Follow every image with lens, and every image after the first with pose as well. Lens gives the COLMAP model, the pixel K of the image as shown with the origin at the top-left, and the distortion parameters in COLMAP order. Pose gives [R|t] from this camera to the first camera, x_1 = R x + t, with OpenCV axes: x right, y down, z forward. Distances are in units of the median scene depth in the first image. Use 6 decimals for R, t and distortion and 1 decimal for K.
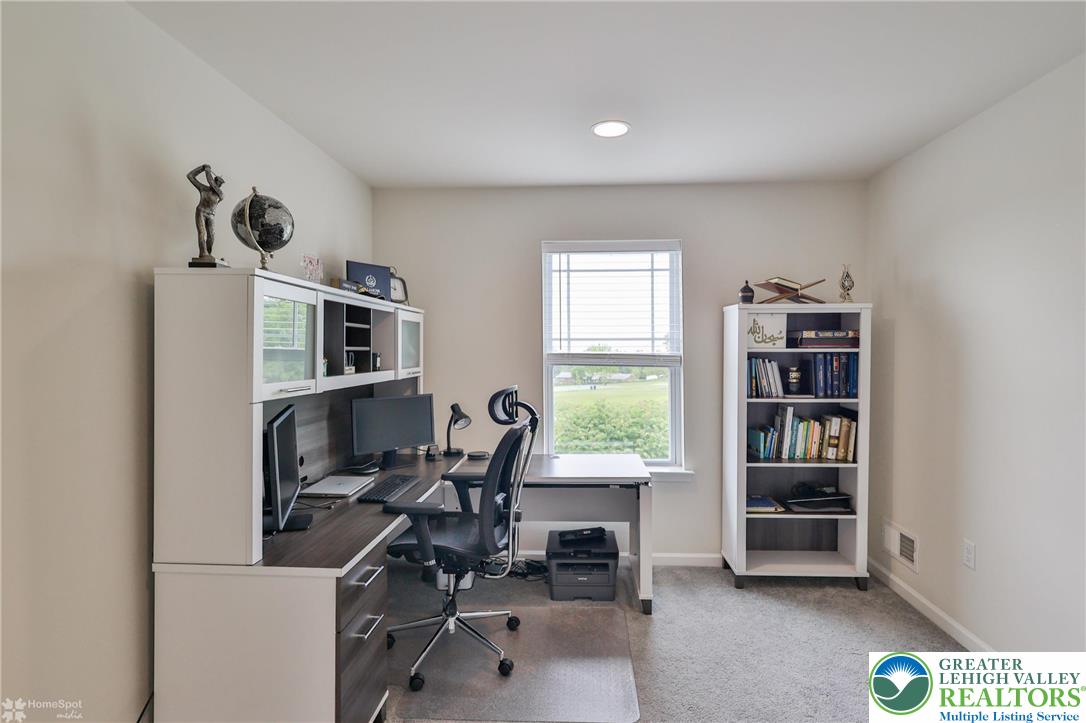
lens RADIAL K [[533.6, 0, 543.3], [0, 533.6, 356.0], [0, 0, 1]] dist [-0.002568, -0.000344]
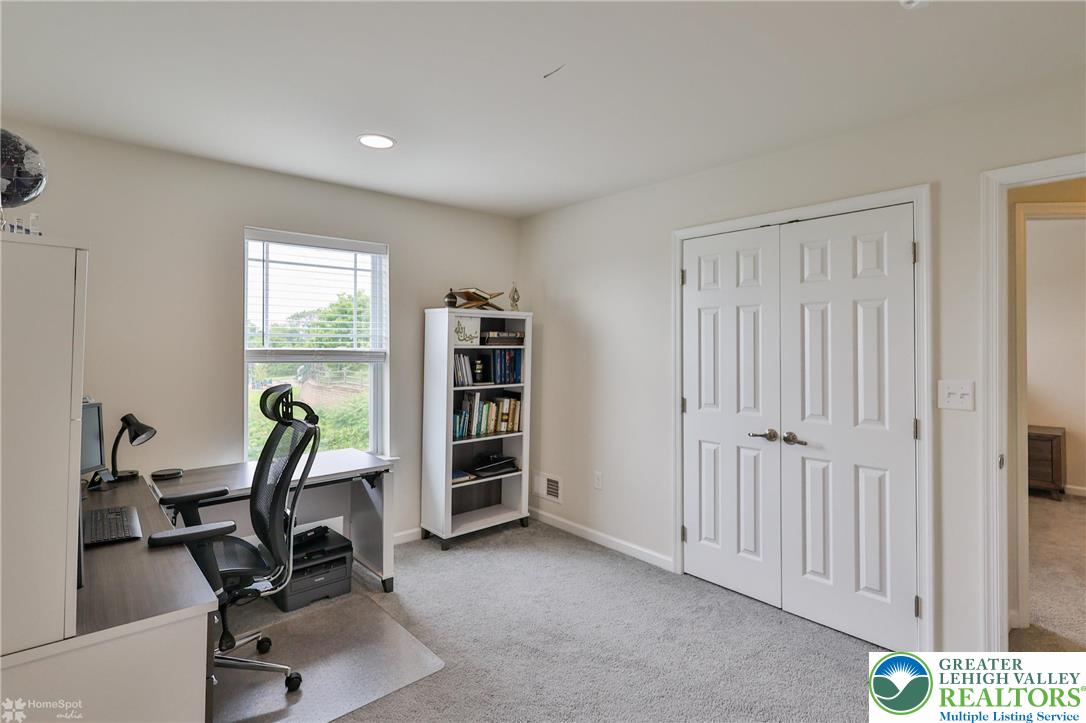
lens RADIAL K [[533.6, 0, 542.6], [0, 533.6, 341.6], [0, 0, 1]] dist [-0.002568, -0.000344]
pose [[0.720093, 0.007866, 0.693833, -0.299395], [0.004266, 0.999867, -0.015762, -0.003133], [-0.693865, 0.014310, 0.719963, 0.001552]]
